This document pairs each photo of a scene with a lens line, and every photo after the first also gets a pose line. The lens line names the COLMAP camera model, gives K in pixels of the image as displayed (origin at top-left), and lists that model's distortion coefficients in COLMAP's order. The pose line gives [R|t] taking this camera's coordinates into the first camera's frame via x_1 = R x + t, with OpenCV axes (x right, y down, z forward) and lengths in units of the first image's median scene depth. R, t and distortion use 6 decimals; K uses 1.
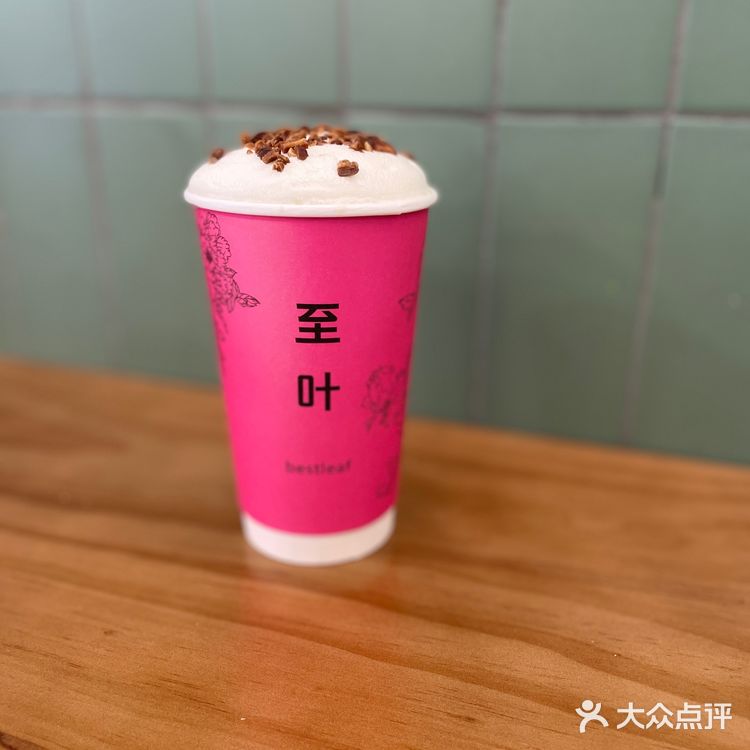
lens RADIAL K [[765.1, 0, 375.0], [0, 765.1, 375.0], [0, 0, 1]] dist [0.086514, -0.142194]
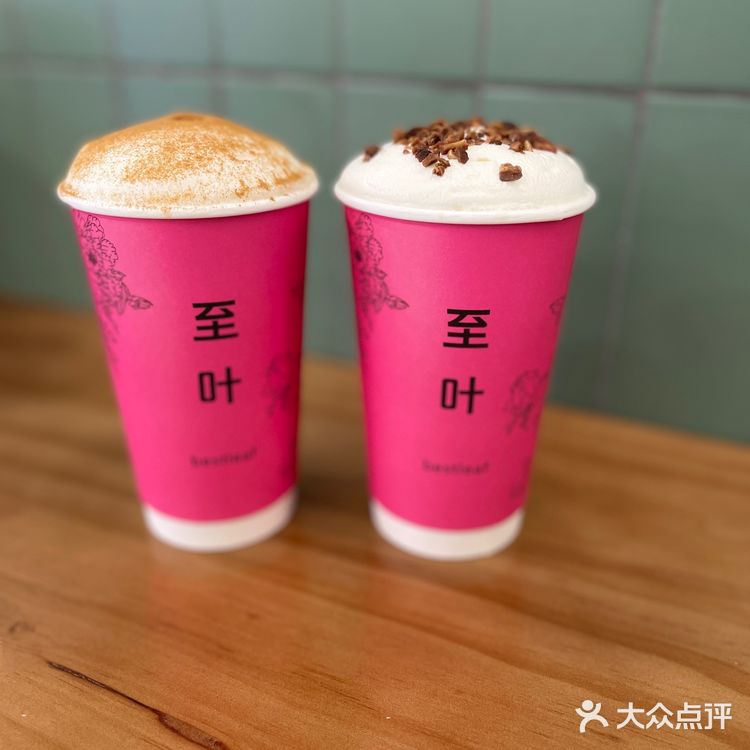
lens RADIAL K [[765.1, 0, 375.0], [0, 765.1, 375.0], [0, 0, 1]] dist [0.086514, -0.142194]
pose [[0.994303, 0.041543, -0.098159, -0.092912], [-0.033996, 0.996425, 0.077343, -0.080035], [0.101021, -0.073566, 0.992161, 0.005901]]
